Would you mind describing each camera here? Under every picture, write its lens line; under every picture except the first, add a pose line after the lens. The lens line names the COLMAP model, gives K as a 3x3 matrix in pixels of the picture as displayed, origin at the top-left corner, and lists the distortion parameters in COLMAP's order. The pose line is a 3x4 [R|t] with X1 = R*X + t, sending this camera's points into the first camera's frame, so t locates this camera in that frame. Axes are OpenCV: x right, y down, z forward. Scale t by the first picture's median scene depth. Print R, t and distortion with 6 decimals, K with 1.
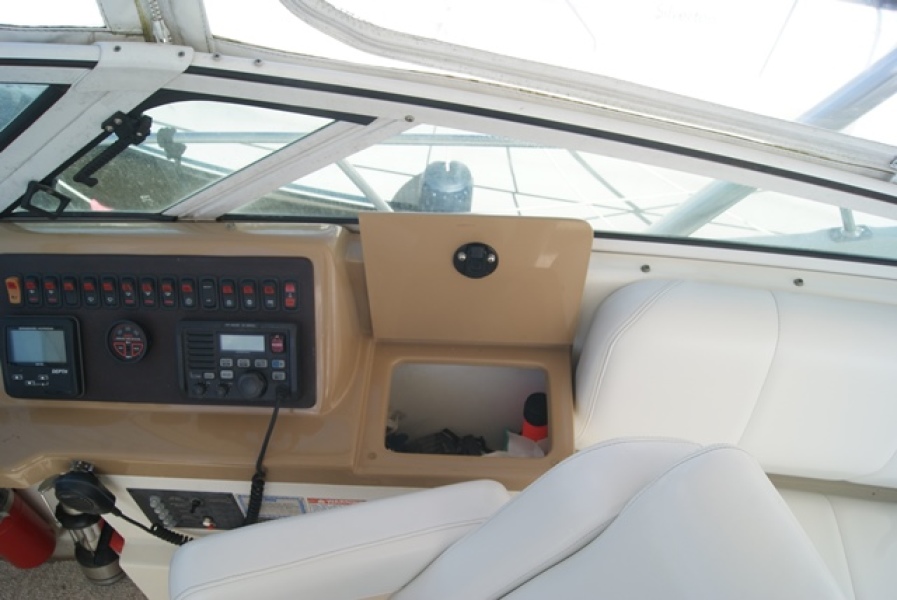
lens RADIAL K [[703.1, 0, 436.2], [0, 703.1, 380.2], [0, 0, 1]] dist [-0.076416, 0.011957]
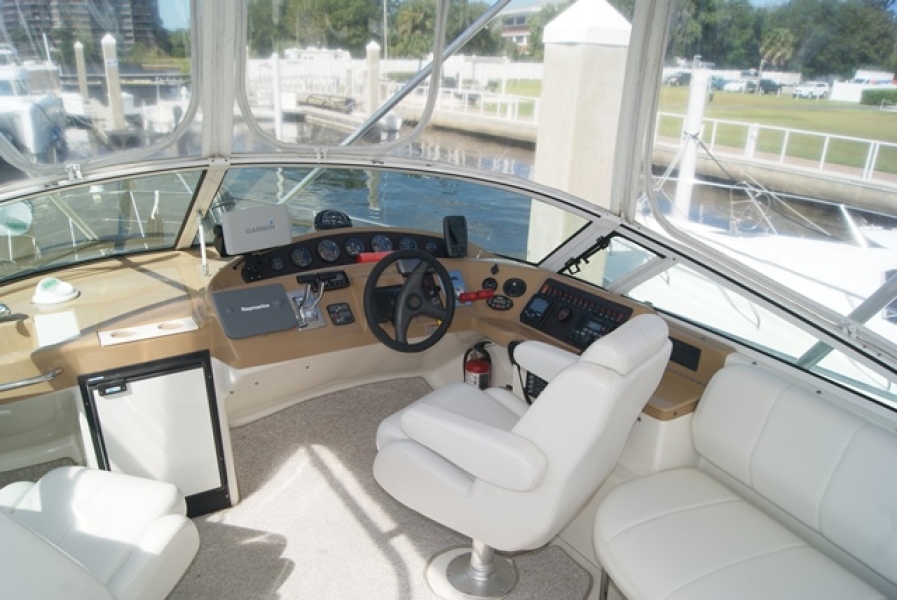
lens RADIAL K [[695.4, 0, 436.0], [0, 695.4, 364.6], [0, 0, 1]] dist [-0.088183, 0.015426]
pose [[0.574625, 0.348082, -0.740706, 1.599114], [-0.659257, 0.733159, -0.166904, 1.038819], [0.484959, 0.584223, 0.650767, -1.051427]]
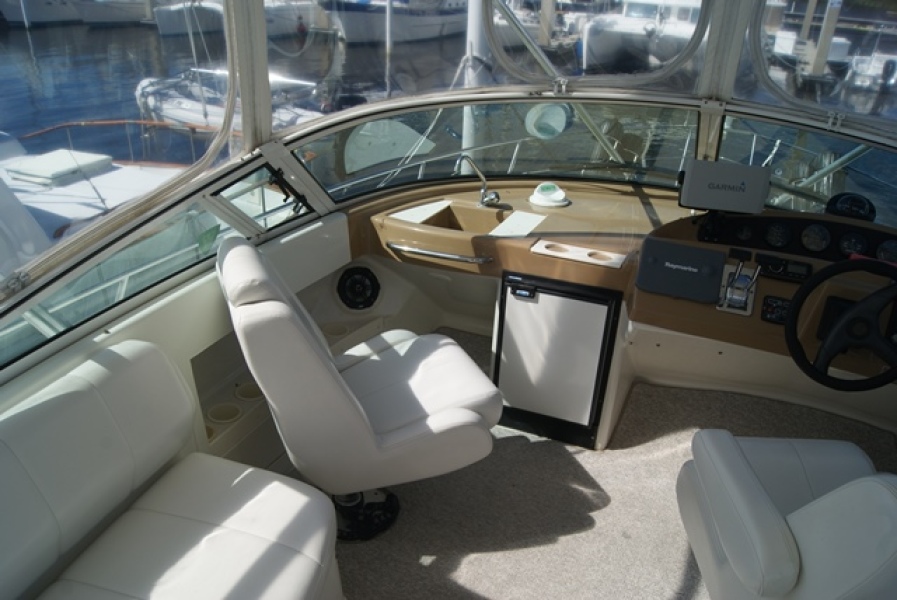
lens RADIAL K [[695.4, 0, 433.6], [0, 695.4, 370.6], [0, 0, 1]] dist [-0.088183, 0.015426]
pose [[-0.330954, 0.474051, -0.815932, 1.599108], [-0.766767, 0.368899, 0.525339, 0.345630], [0.550034, 0.799493, 0.241398, -0.501504]]
